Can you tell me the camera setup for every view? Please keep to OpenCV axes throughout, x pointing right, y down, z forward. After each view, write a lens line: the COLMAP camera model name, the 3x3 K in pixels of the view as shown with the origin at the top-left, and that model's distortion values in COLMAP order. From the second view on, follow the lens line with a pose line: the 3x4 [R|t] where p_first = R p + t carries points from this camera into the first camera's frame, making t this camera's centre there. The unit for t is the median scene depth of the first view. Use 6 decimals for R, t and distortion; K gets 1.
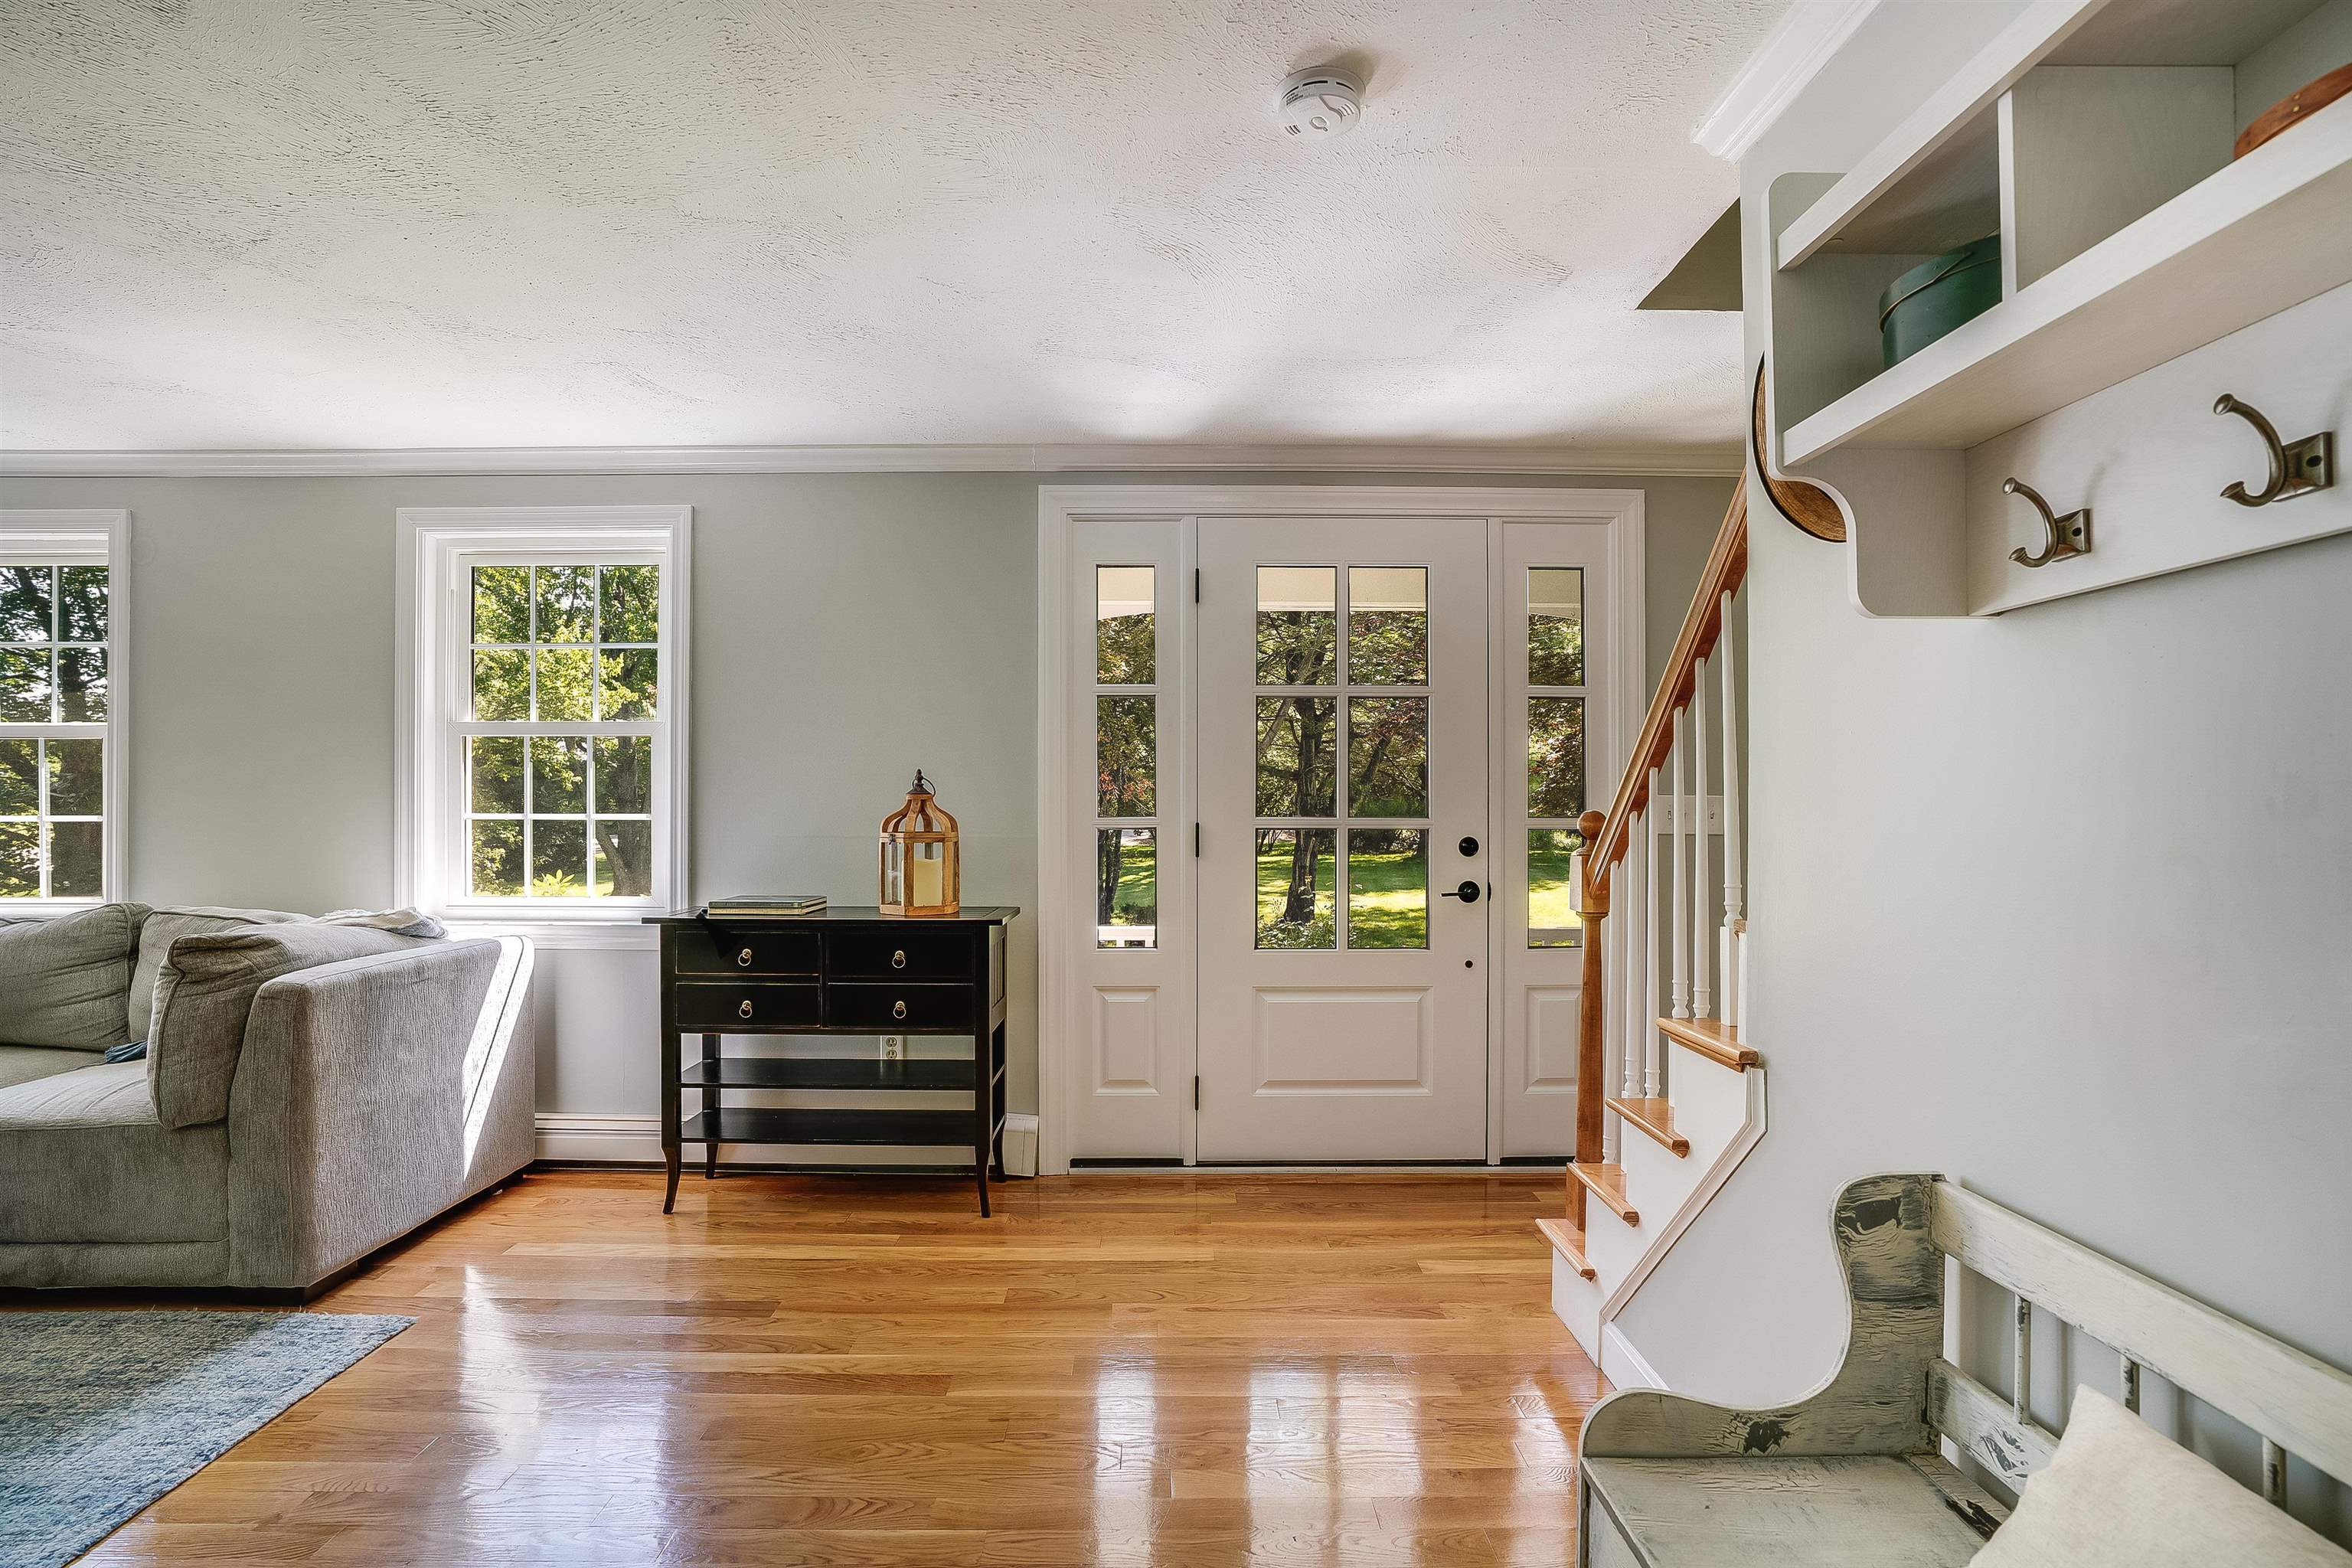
lens RADIAL K [[1159.1, 0, 1164.7], [0, 1159.1, 804.2], [0, 0, 1]] dist [-0.032641, 0.007670]
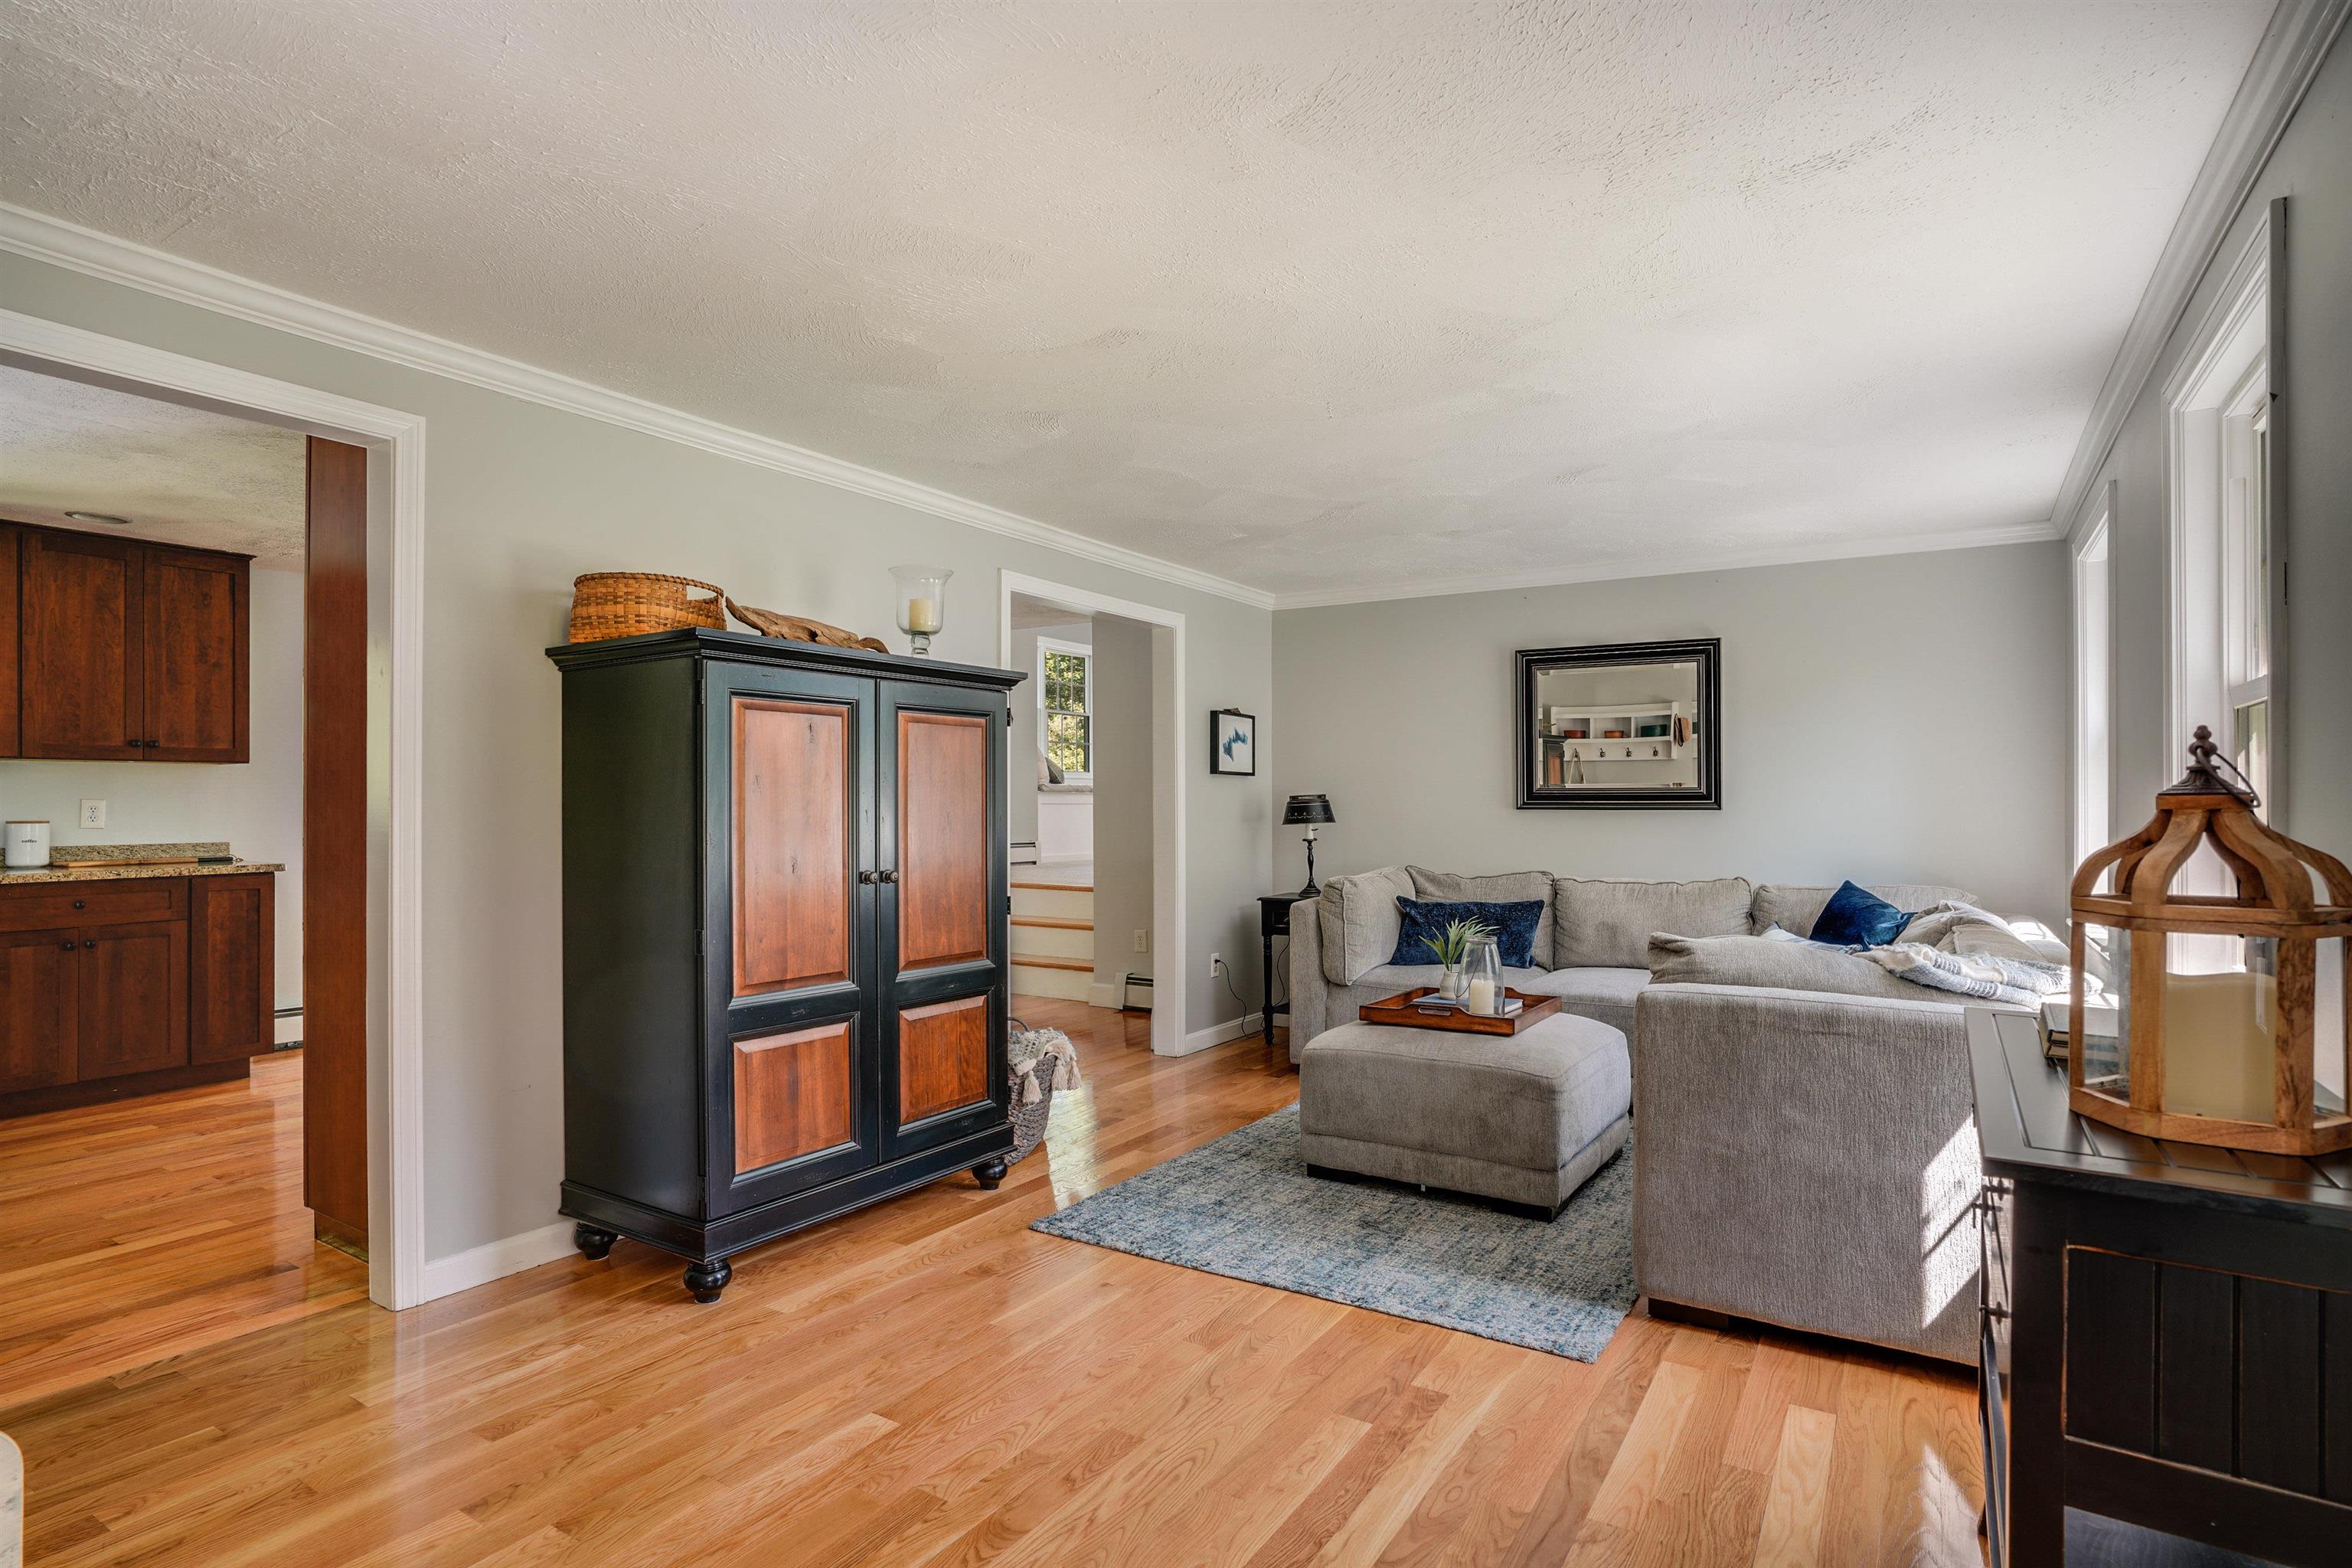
lens RADIAL K [[1193.9, 0, 1171.3], [0, 1193.9, 791.3], [0, 0, 1]] dist [-0.014744, 0.007715]
pose [[-0.541115, -0.006836, -0.840921, 0.347794], [-0.004058, 0.999977, -0.005518, -0.009611], [0.840939, 0.000426, -0.541130, 1.221354]]
